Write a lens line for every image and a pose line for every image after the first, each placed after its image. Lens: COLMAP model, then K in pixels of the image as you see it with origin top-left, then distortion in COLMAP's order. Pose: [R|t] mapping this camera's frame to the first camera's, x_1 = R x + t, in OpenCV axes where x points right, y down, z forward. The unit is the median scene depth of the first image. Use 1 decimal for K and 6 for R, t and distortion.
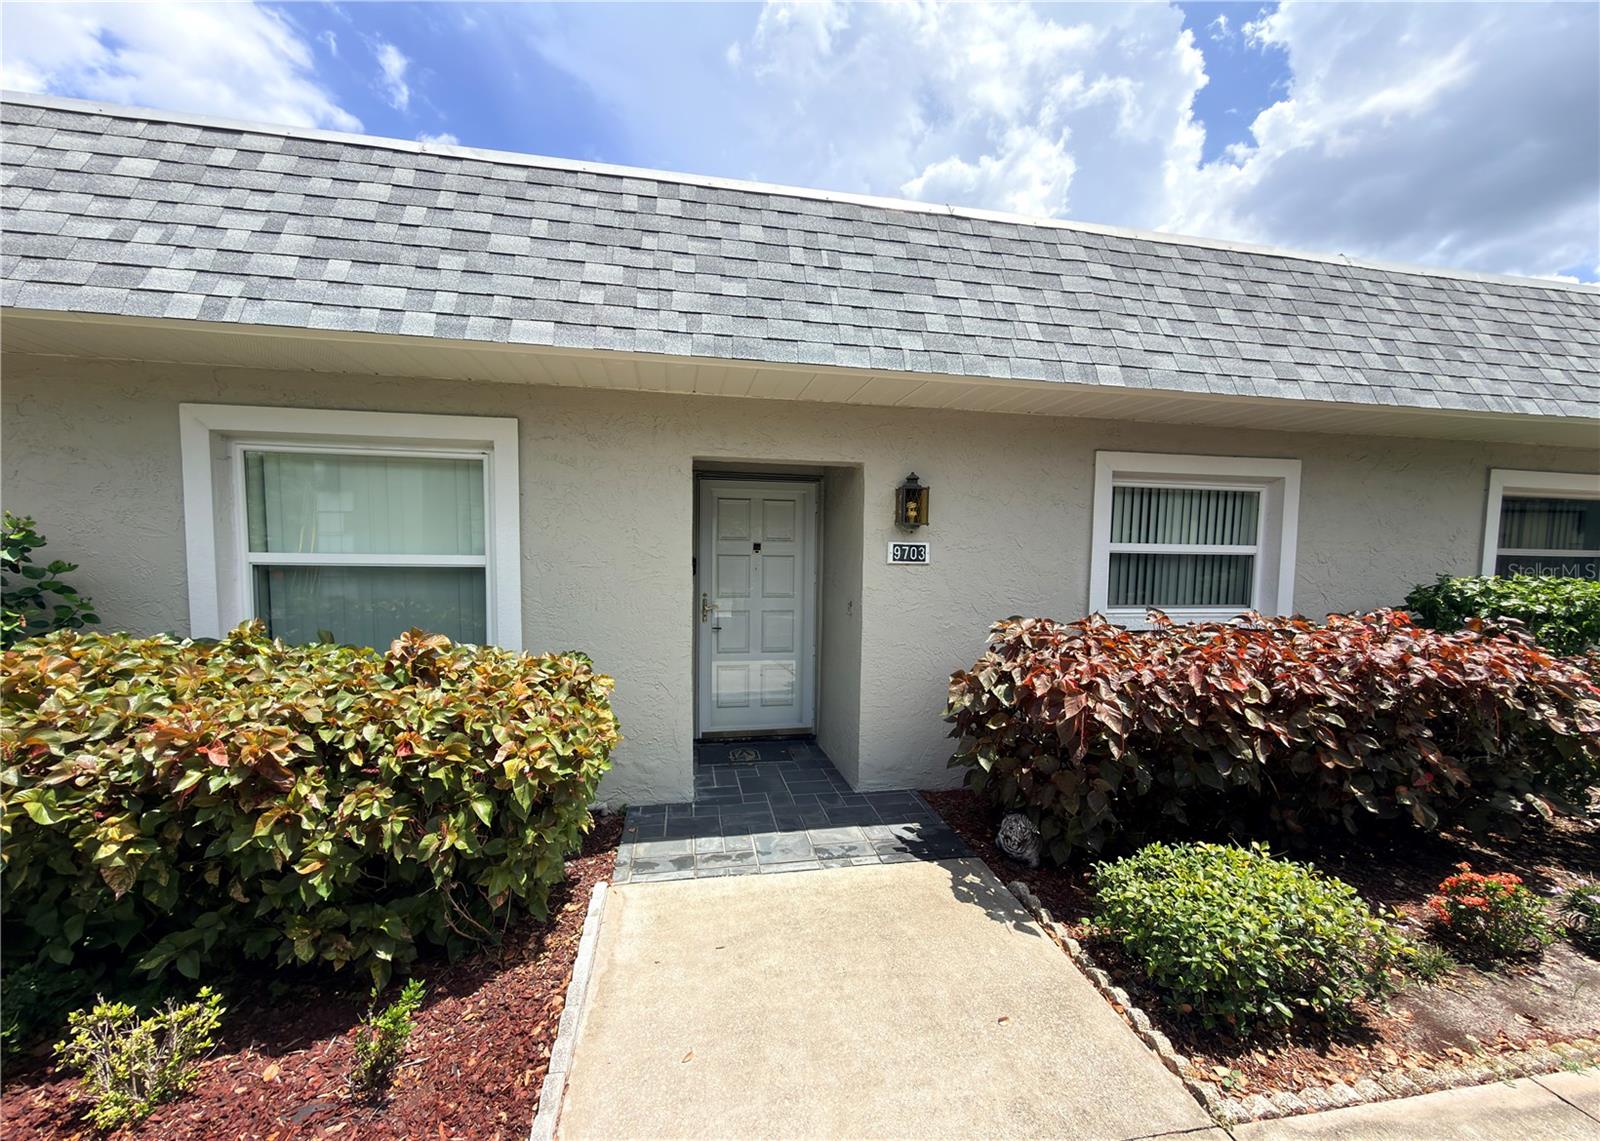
lens RADIAL K [[640.4, 0, 798.7], [0, 640.4, 597.7], [0, 0, 1]] dist [0.002199, 0.000012]
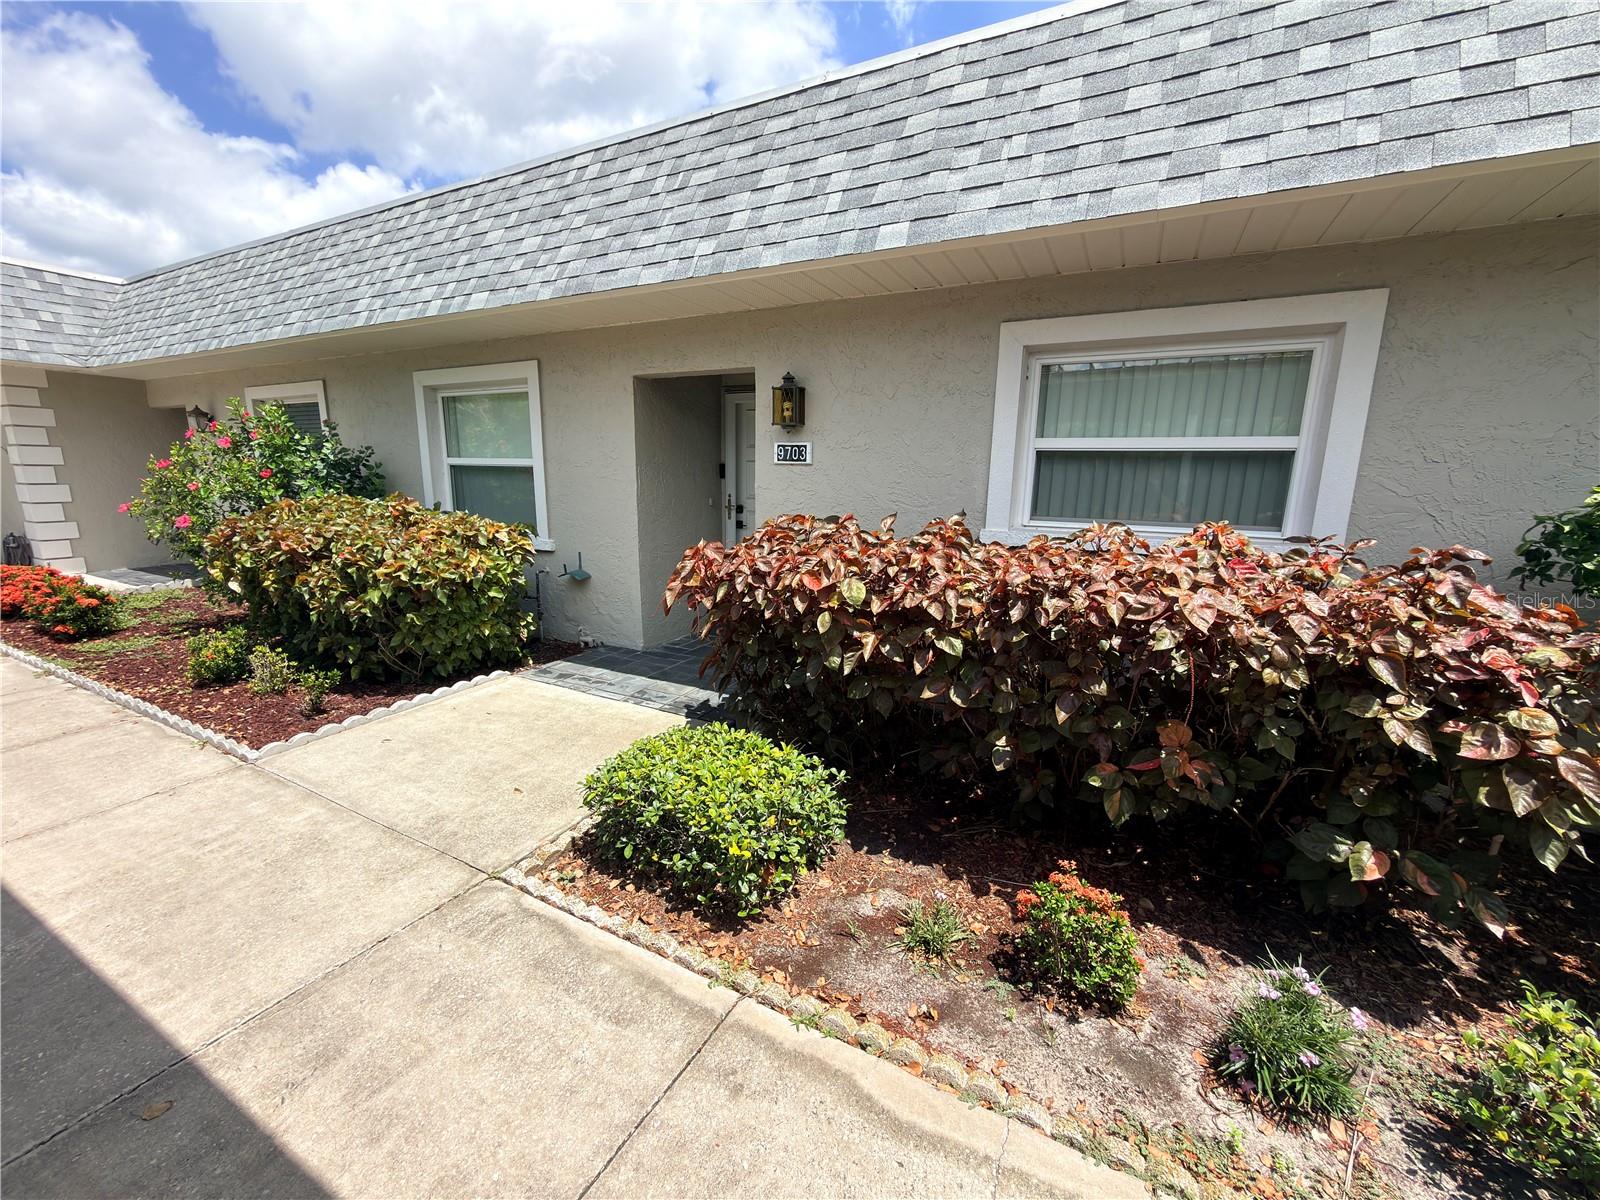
lens RADIAL K [[640.9, 0, 800.0], [0, 640.9, 600.0], [0, 0, 1]] dist [-0.001320, 0.000434]
pose [[0.782955, 0.122268, -0.609944, 0.945745], [-0.050628, 0.989766, 0.133418, 0.029207], [0.620014, -0.073580, 0.781133, 0.206708]]
